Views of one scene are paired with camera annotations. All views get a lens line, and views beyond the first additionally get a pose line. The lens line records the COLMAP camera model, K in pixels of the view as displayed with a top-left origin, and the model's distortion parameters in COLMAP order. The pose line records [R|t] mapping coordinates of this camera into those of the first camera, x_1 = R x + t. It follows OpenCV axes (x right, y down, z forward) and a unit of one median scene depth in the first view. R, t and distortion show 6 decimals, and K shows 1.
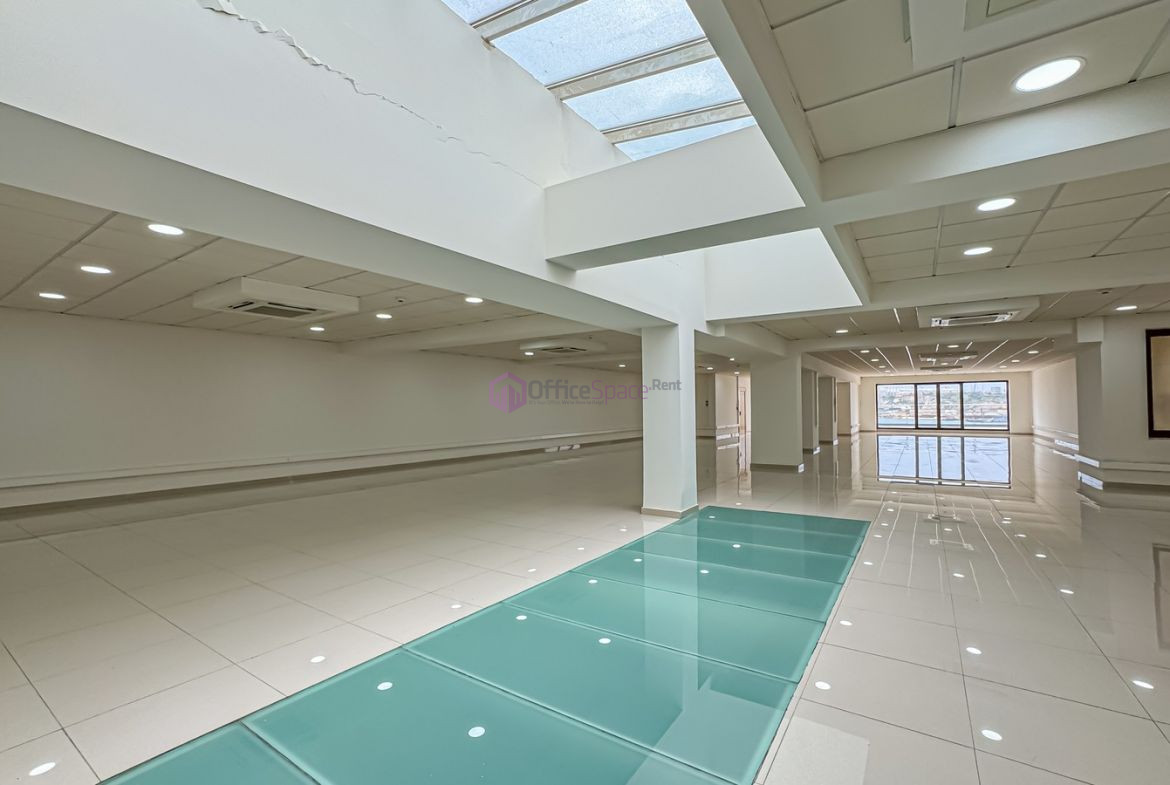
lens RADIAL K [[510.8, 0, 591.8], [0, 510.8, 390.2], [0, 0, 1]] dist [-0.035241, 0.013613]
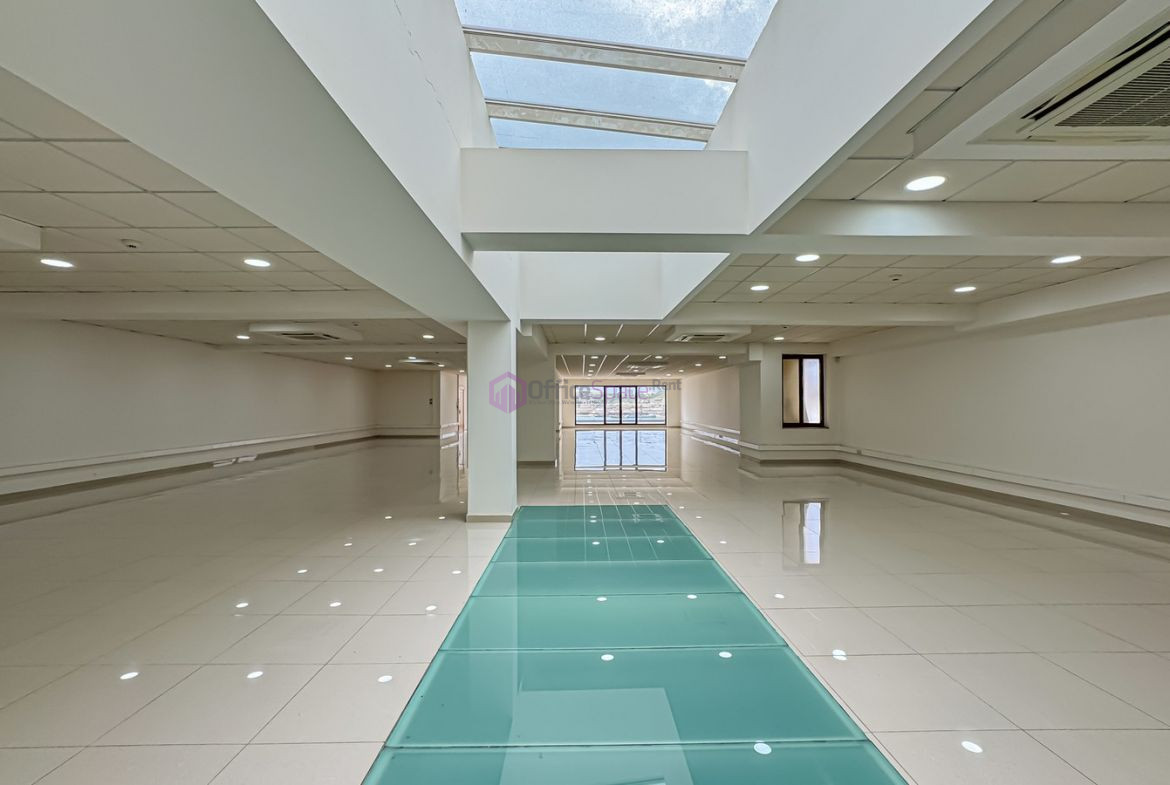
lens RADIAL K [[510.8, 0, 591.8], [0, 510.8, 390.2], [0, 0, 1]] dist [-0.035241, 0.013613]
pose [[0.822624, 0.019636, 0.568247, -0.149680], [-0.021804, 0.999758, -0.002984, 0.000939], [-0.568168, -0.009935, 0.822853, 0.070388]]
